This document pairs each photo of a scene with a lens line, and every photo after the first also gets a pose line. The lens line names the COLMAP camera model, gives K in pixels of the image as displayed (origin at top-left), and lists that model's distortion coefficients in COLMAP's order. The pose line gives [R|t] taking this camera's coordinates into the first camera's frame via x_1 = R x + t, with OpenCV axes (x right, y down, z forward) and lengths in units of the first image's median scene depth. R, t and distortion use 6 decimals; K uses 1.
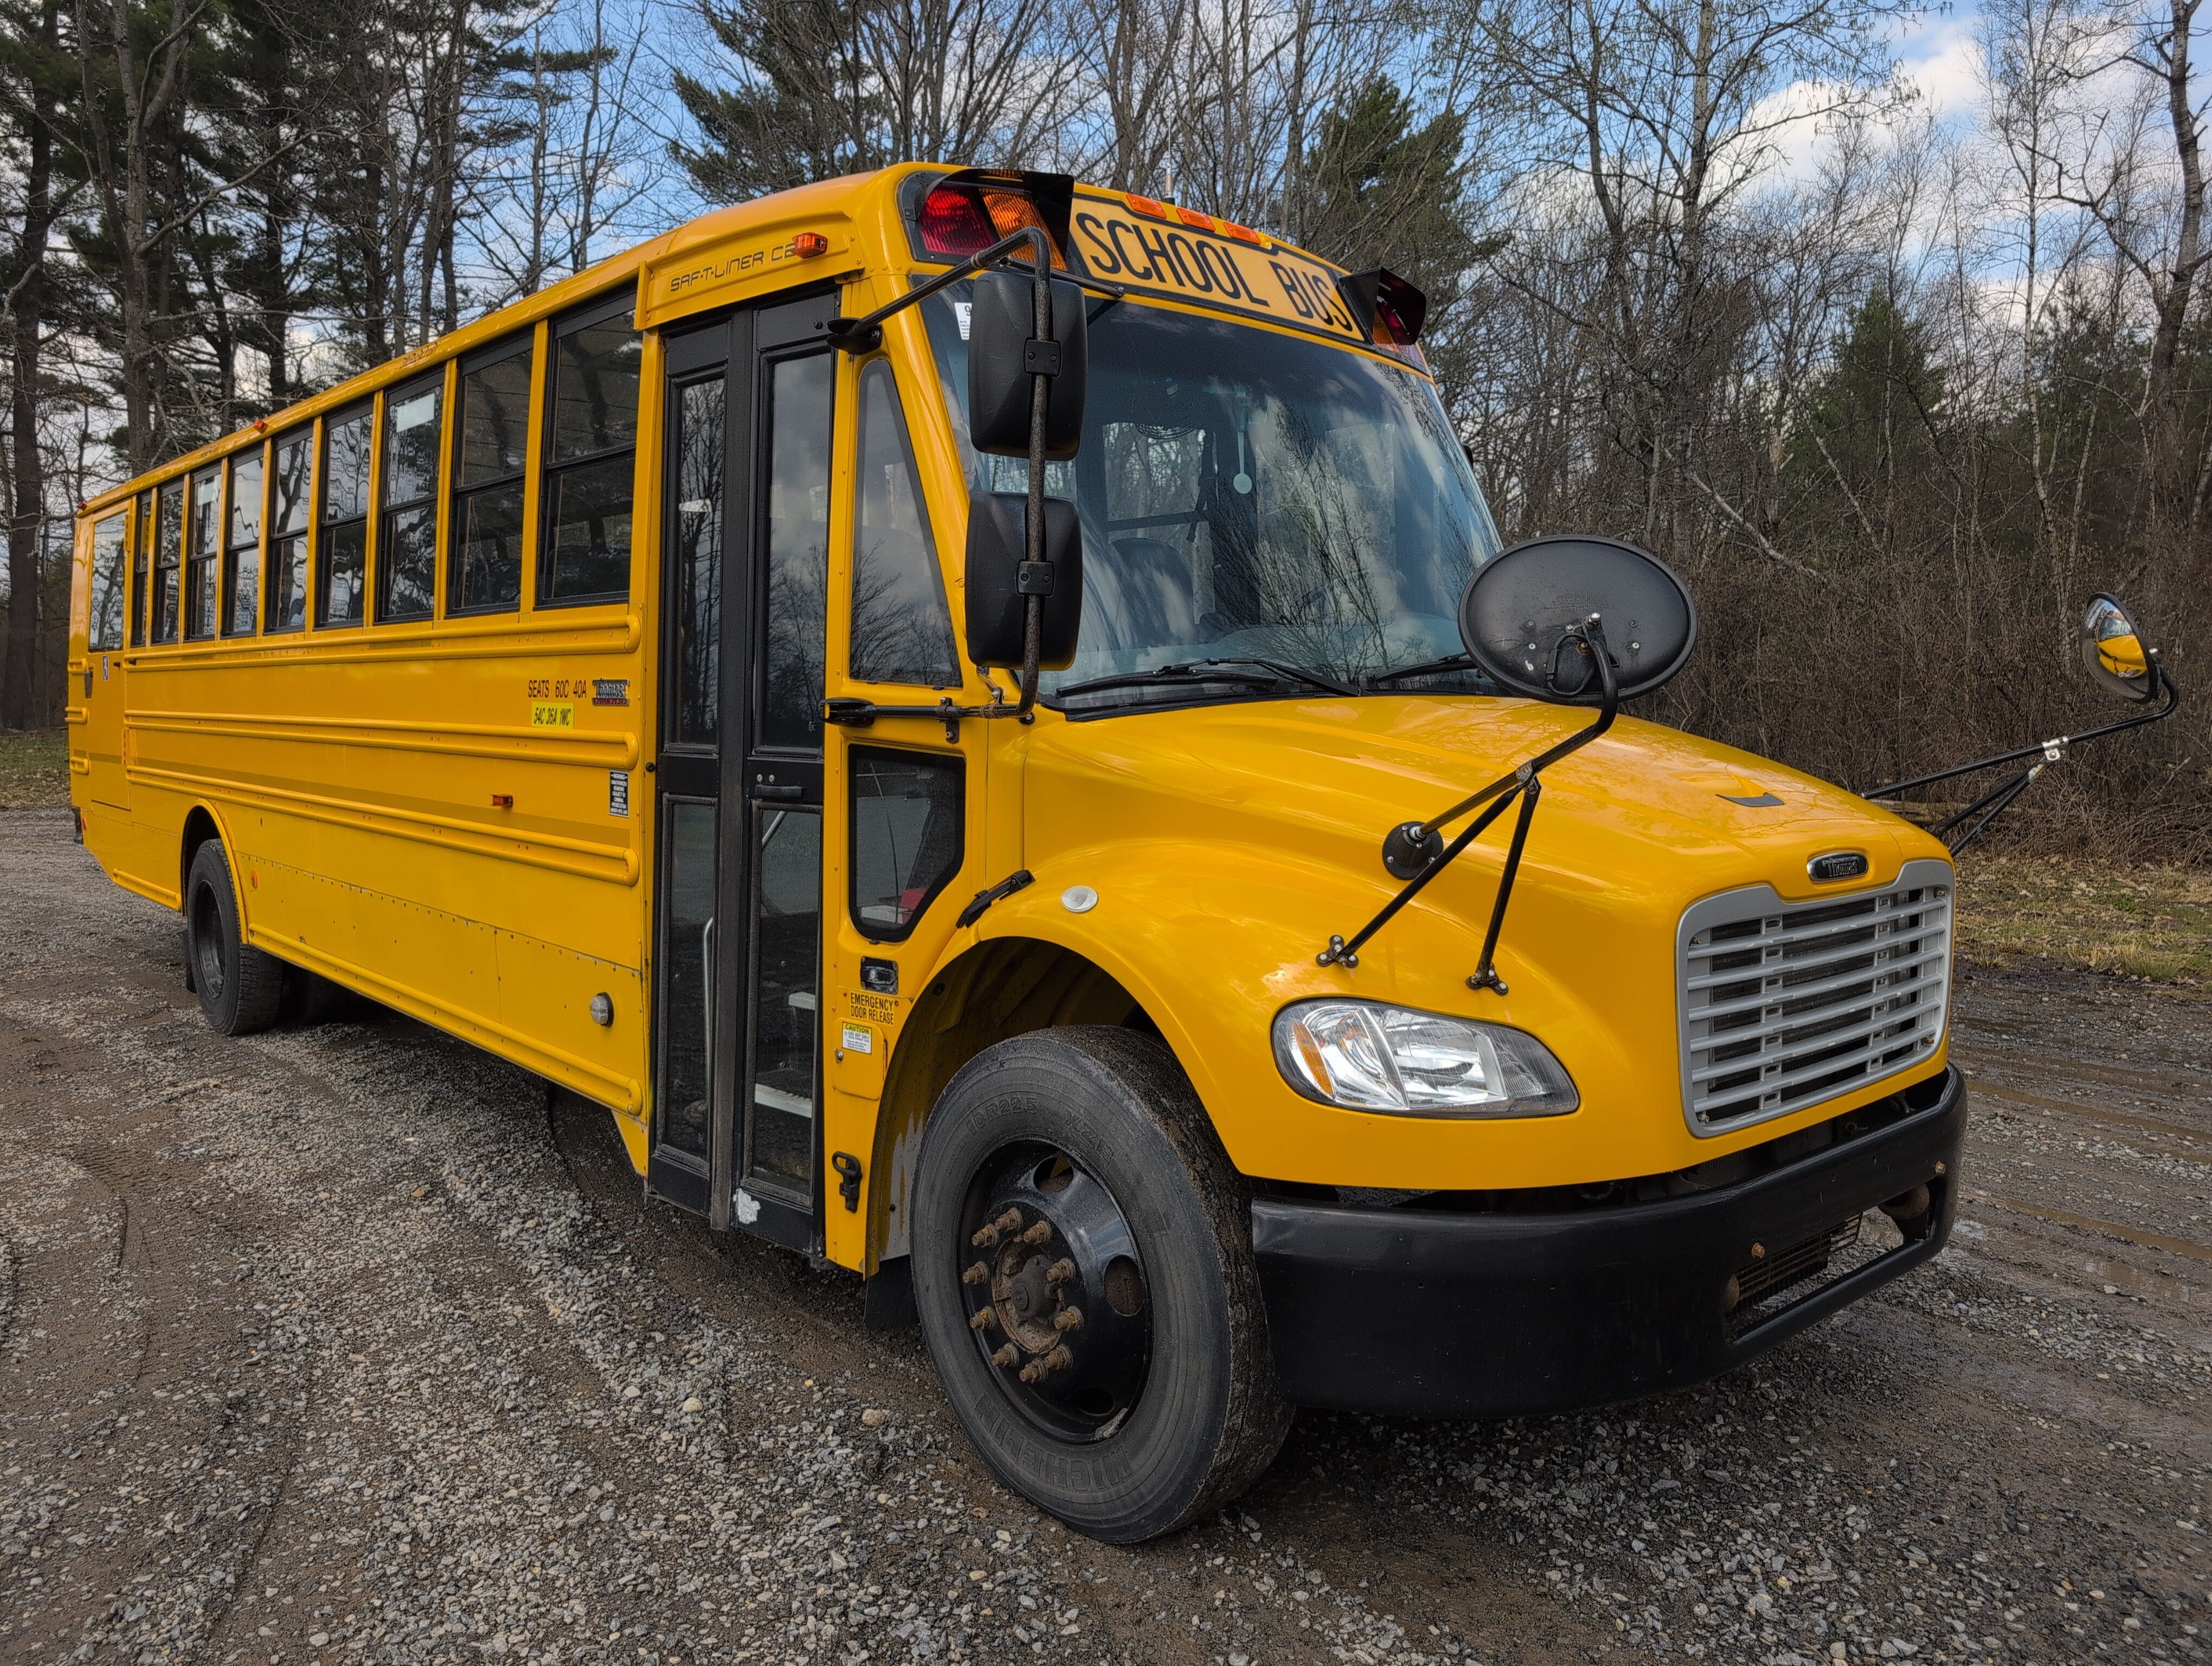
lens RADIAL K [[1608.1, 0, 1117.8], [0, 1608.1, 844.0], [0, 0, 1]] dist [0.007135, -0.020044]
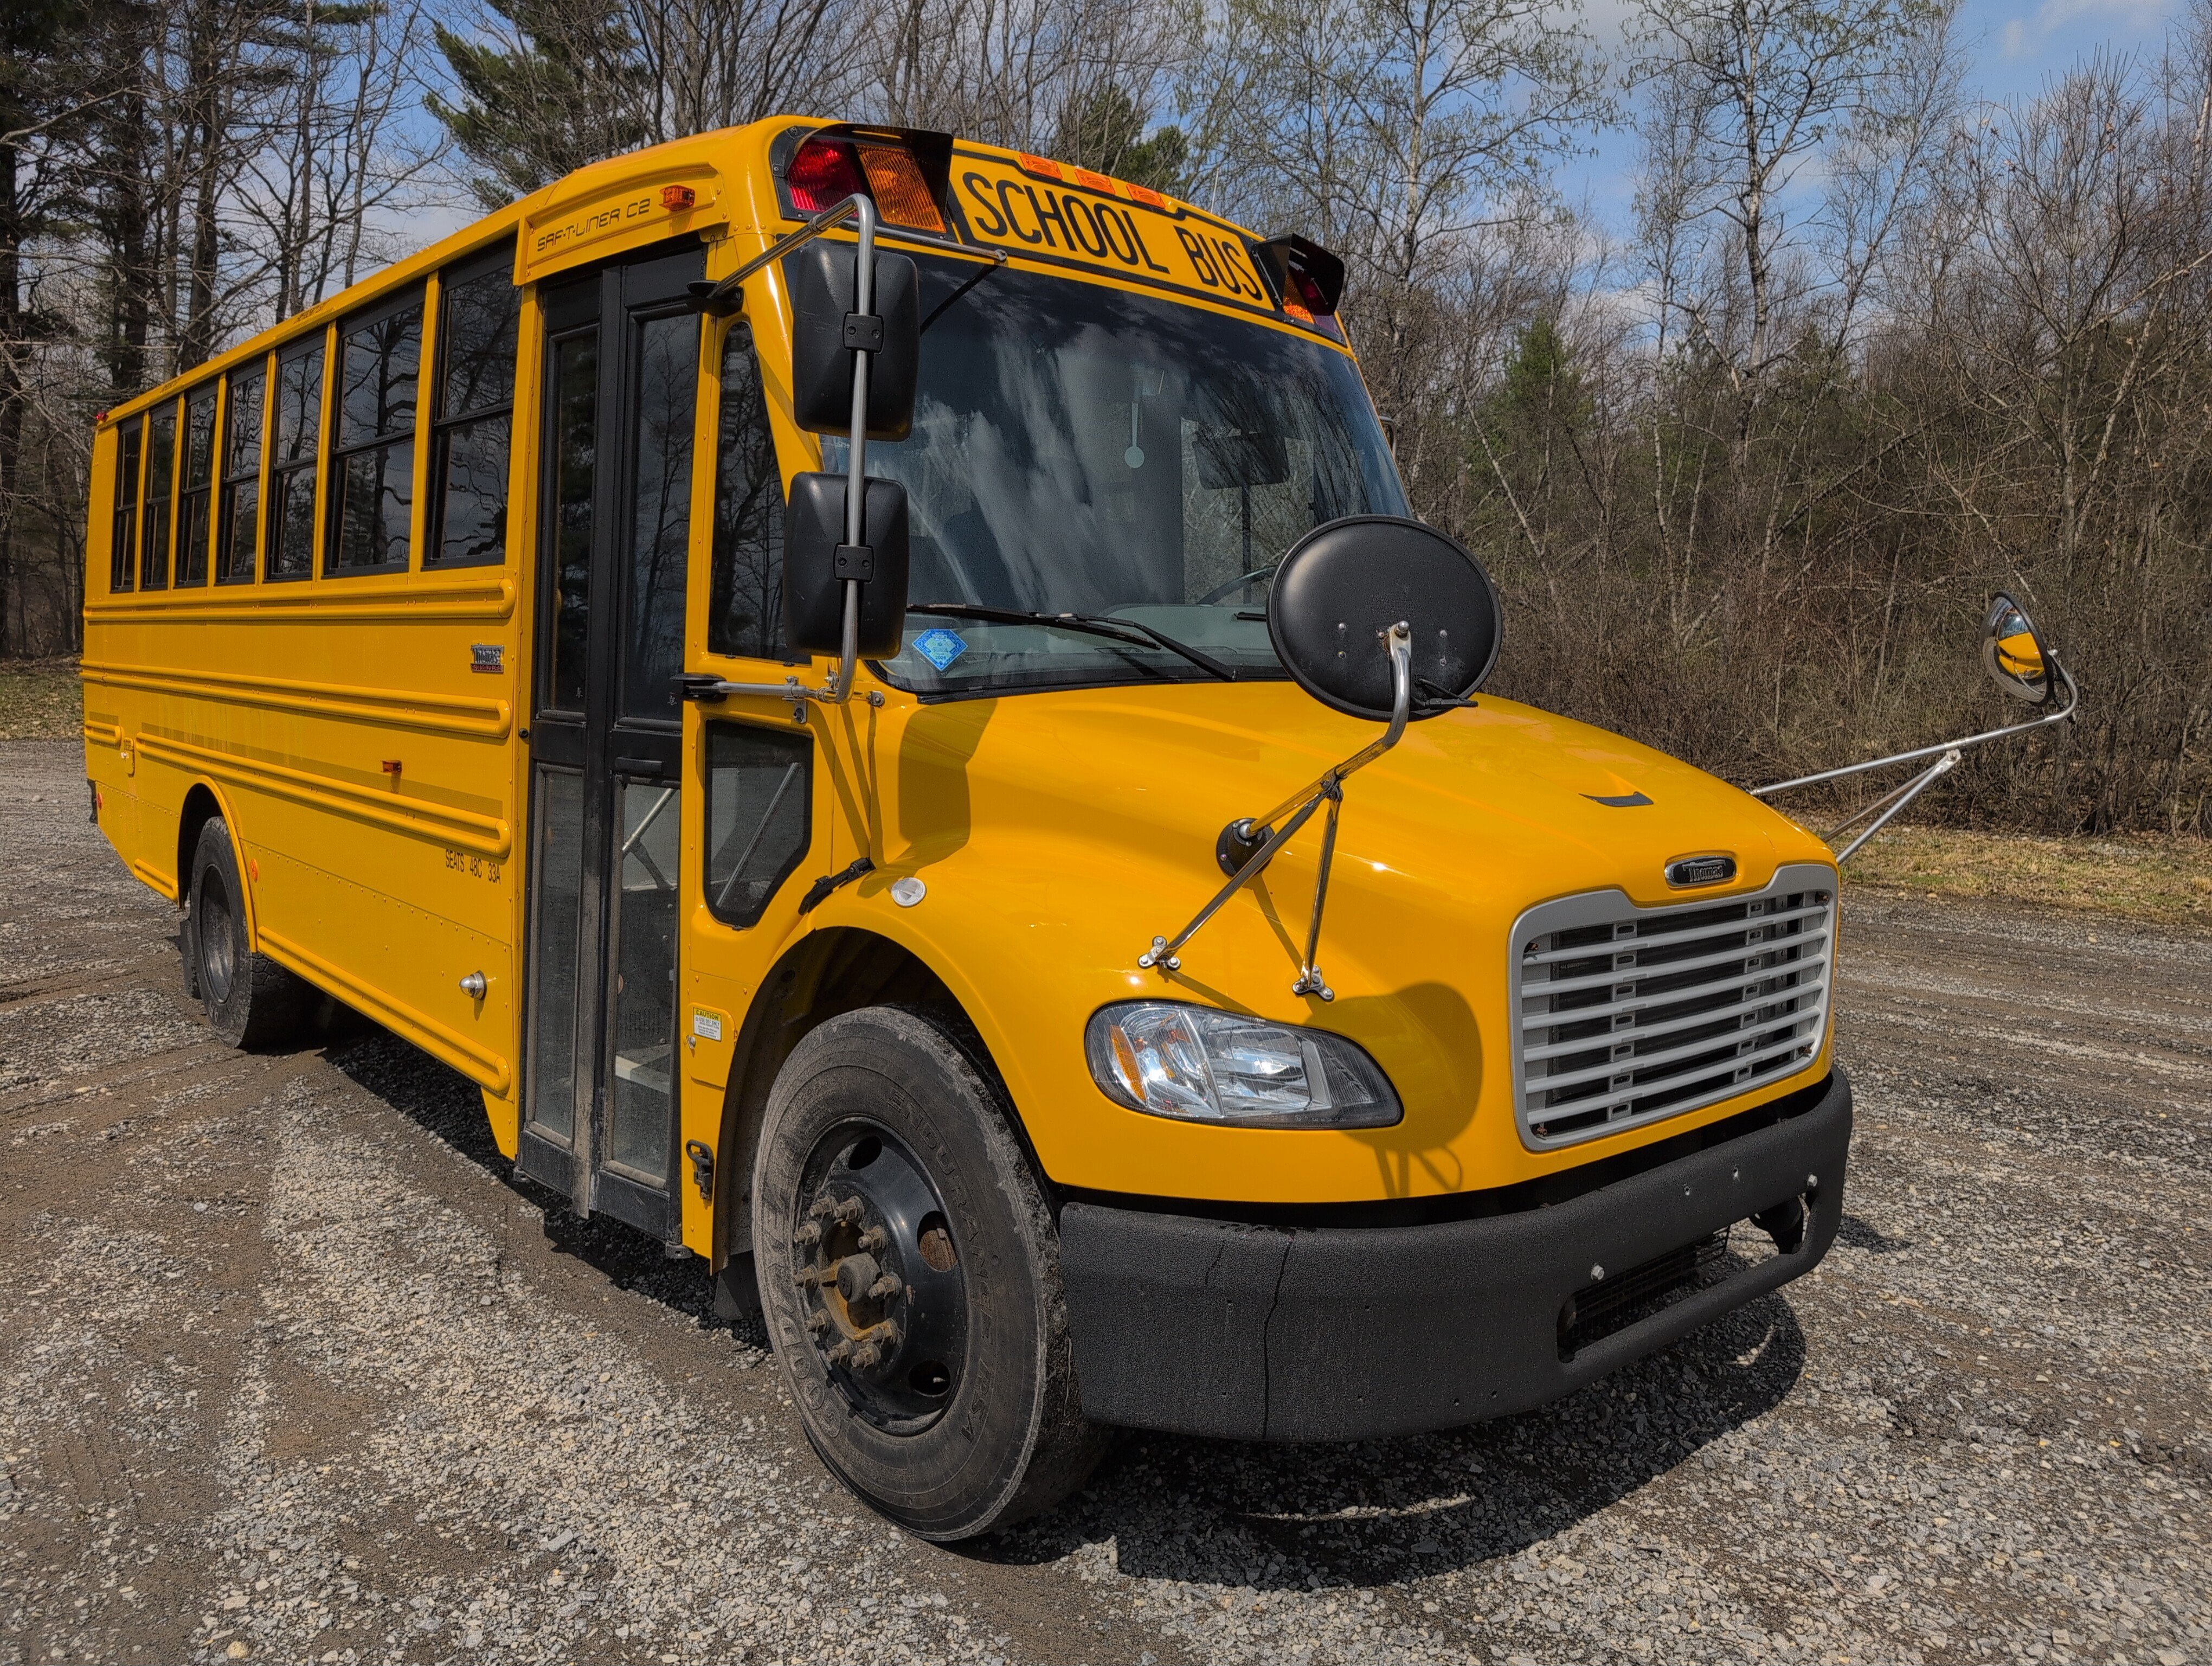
lens RADIAL K [[1608.1, 0, 1148.2], [0, 1608.1, 827.2], [0, 0, 1]] dist [0.007135, -0.020044]
pose [[0.999792, 0.020220, 0.002521, 0.097279], [-0.020247, 0.999731, 0.011340, -0.013794], [-0.002291, -0.011388, 0.999933, 0.033350]]
